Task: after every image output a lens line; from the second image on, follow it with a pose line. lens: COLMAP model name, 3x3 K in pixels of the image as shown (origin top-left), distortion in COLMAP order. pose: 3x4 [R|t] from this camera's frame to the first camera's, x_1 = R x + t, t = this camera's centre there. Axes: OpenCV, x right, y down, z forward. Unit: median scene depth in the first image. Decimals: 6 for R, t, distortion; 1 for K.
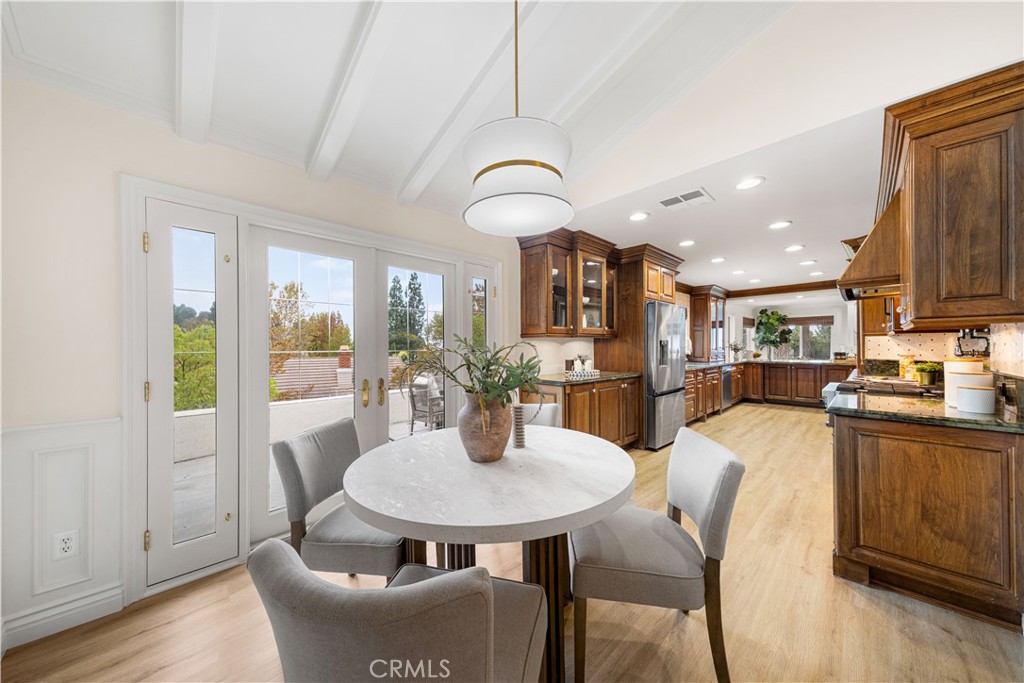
lens RADIAL K [[344.7, 0, 508.4], [0, 344.7, 345.8], [0, 0, 1]] dist [0.005423, -0.000036]
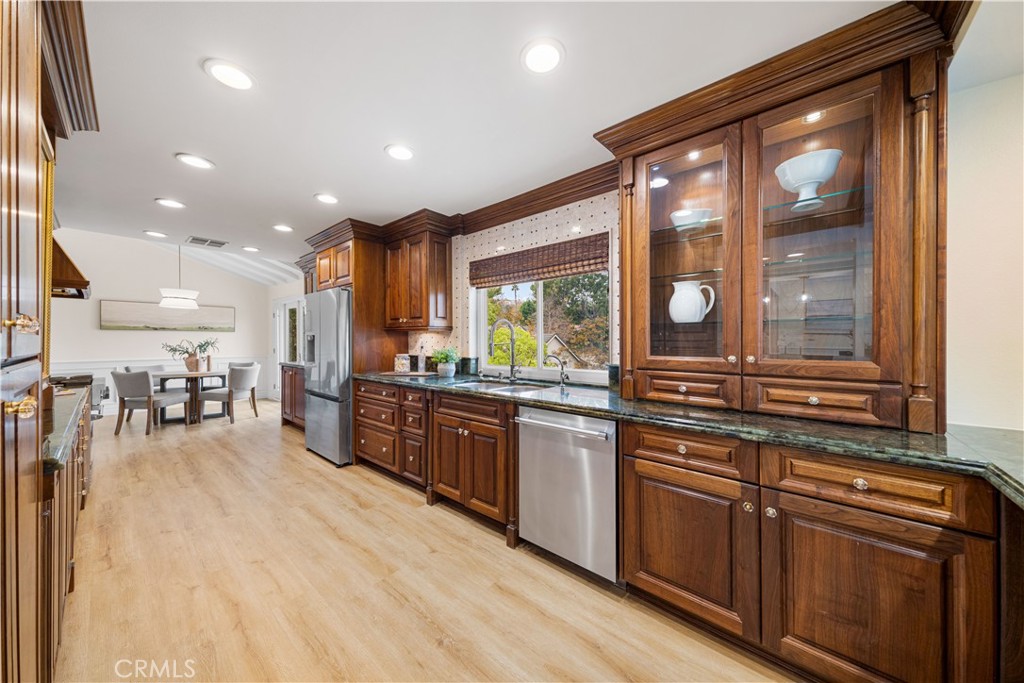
lens RADIAL K [[344.7, 0, 506.6], [0, 344.7, 338.7], [0, 0, 1]] dist [0.005423, -0.000036]
pose [[0.094828, 0.004959, -0.995481, 0.848950], [0.002589, 0.999983, 0.005228, -0.004264], [0.995490, -0.003073, 0.094813, 0.862227]]
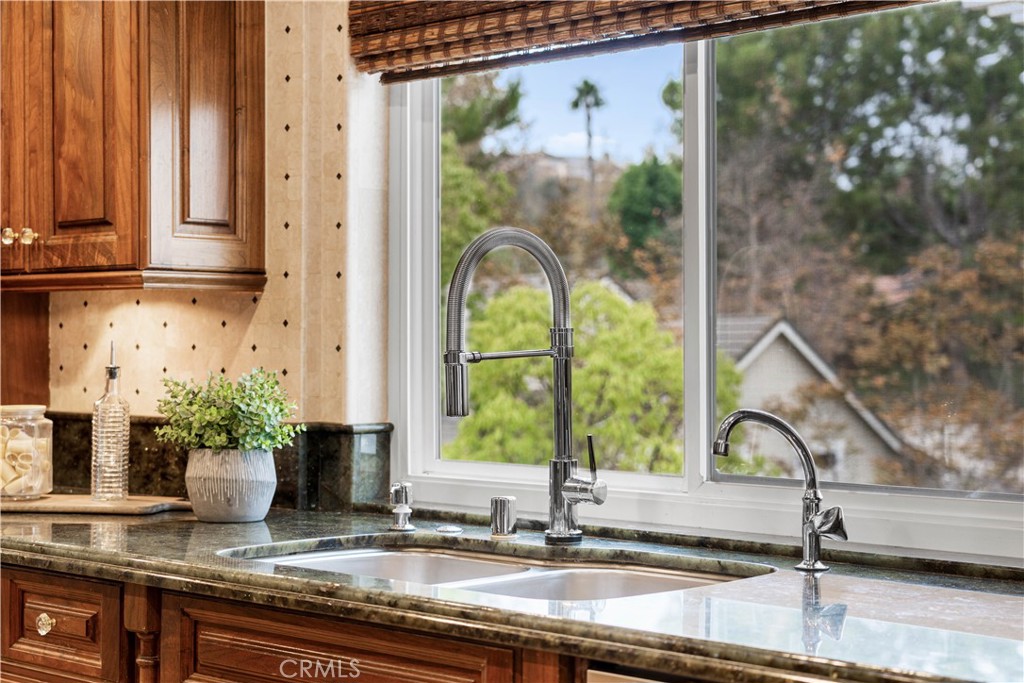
lens RADIAL K [[1643.6, 0, 511.1], [0, 1643.6, 338.8], [0, 0, 1]] dist [0.065856, 0.000000]
pose [[0.072365, 0.002204, -0.997376, 0.827393], [-0.003241, 0.999993, 0.001974, -0.000428], [0.997373, 0.003089, 0.072372, 0.868656]]
